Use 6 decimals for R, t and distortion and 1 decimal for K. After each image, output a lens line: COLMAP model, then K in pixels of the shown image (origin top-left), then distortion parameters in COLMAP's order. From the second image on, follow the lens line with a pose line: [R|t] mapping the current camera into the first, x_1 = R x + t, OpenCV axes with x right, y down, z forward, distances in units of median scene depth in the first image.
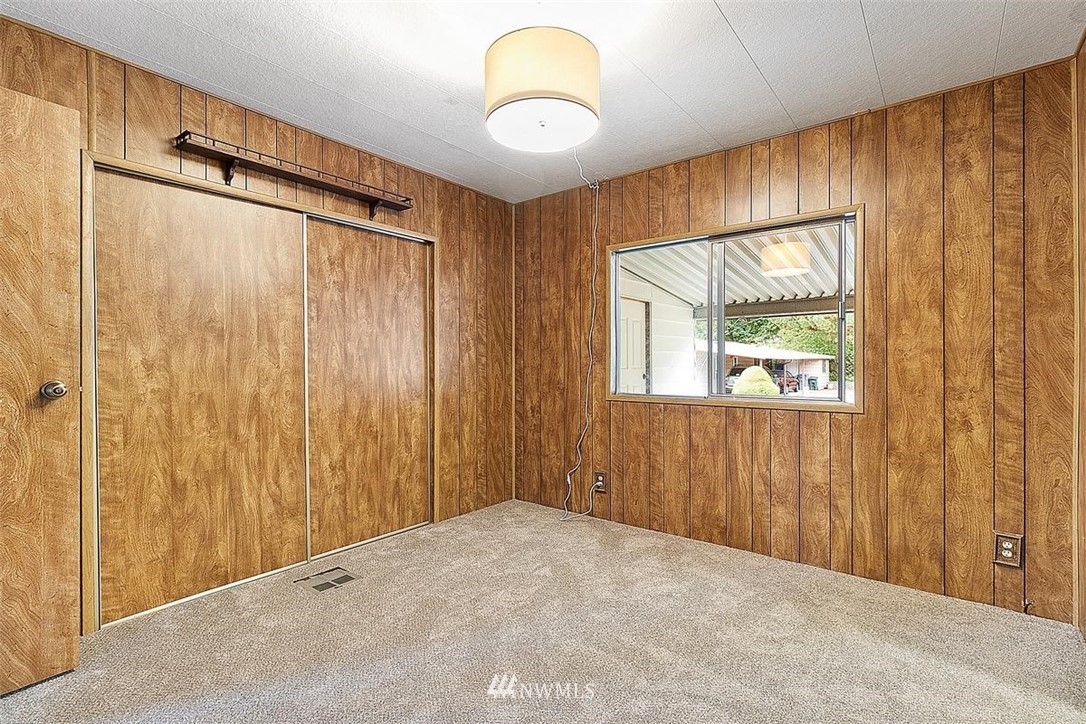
lens RADIAL K [[501.9, 0, 549.9], [0, 501.9, 359.8], [0, 0, 1]] dist [0.001328, 0.001472]
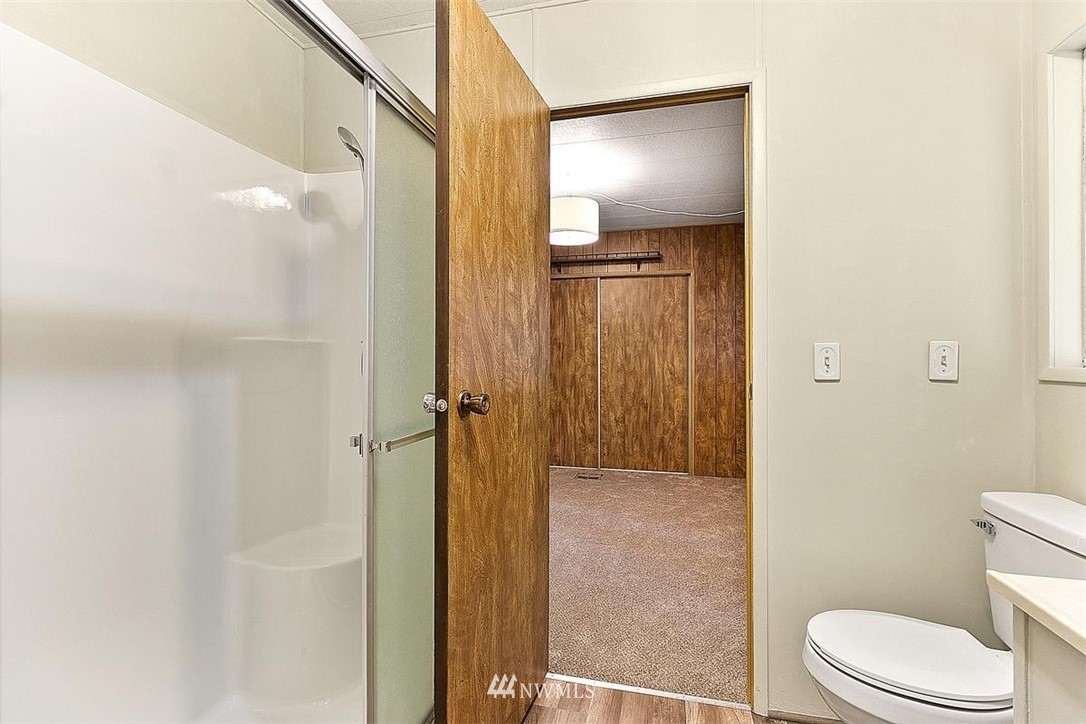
lens RADIAL K [[501.9, 0, 557.8], [0, 501.9, 345.3], [0, 0, 1]] dist [0.001328, 0.001472]
pose [[0.428003, -0.022973, -0.903485, 0.955883], [0.001281, 0.999691, -0.024812, -0.000077], [0.903776, 0.009463, 0.427900, 0.078250]]
